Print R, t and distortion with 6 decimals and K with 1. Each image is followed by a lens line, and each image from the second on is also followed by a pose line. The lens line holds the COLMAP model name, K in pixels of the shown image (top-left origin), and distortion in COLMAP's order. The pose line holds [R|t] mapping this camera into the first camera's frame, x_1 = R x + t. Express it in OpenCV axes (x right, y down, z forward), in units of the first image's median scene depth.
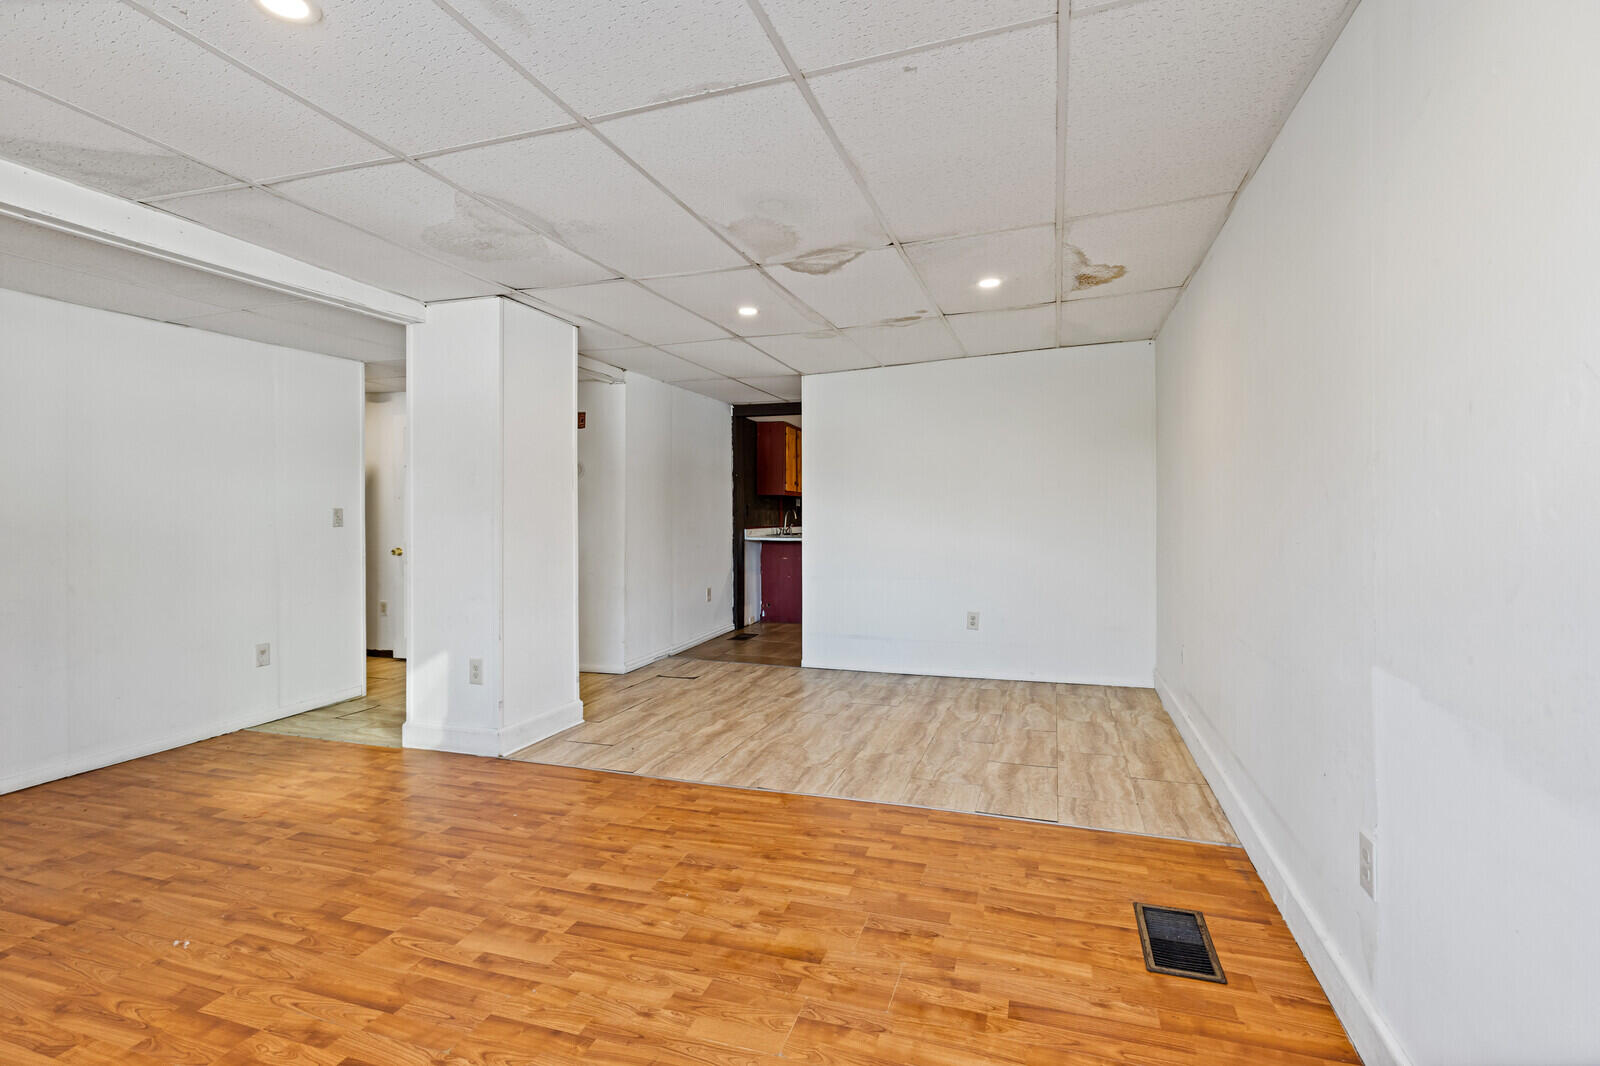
lens RADIAL K [[754.5, 0, 812.2], [0, 754.5, 521.2], [0, 0, 1]] dist [0.003446, -0.000911]
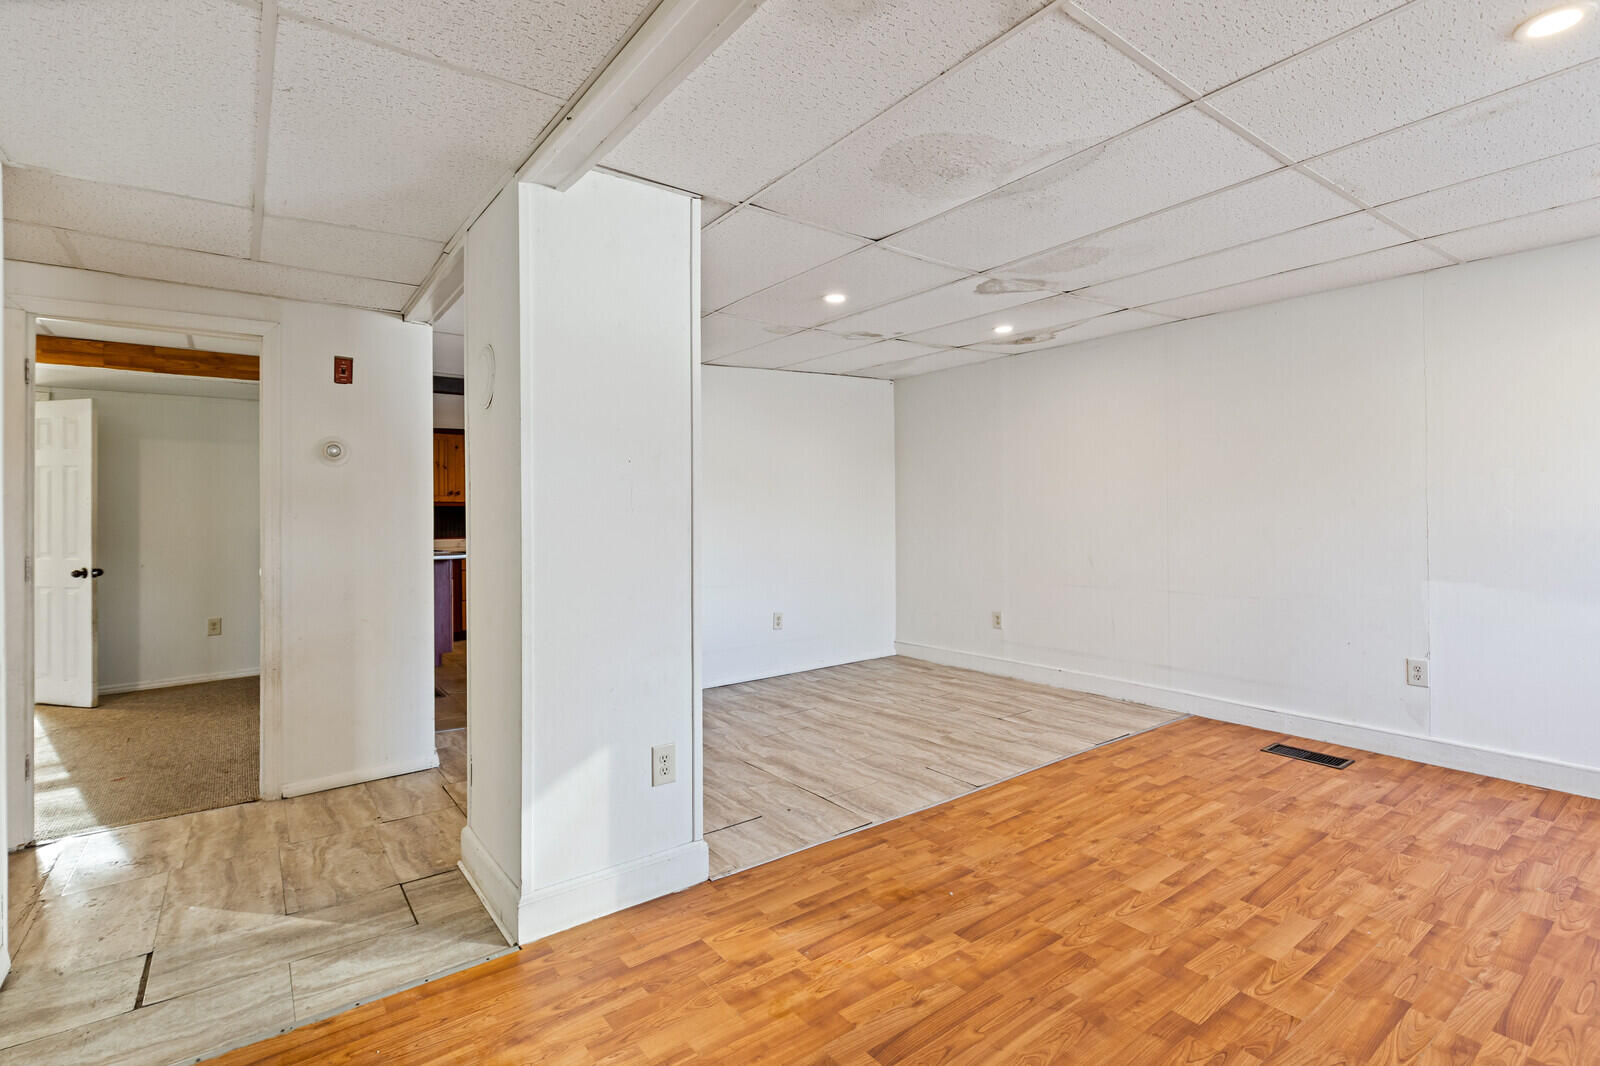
lens RADIAL K [[754.5, 0, 812.0], [0, 754.5, 526.3], [0, 0, 1]] dist [0.003446, -0.000911]
pose [[0.569147, -0.013944, 0.822117, -1.220341], [0.020033, 0.999795, 0.003089, -0.005078], [-0.821991, 0.014711, 0.569310, 0.713520]]
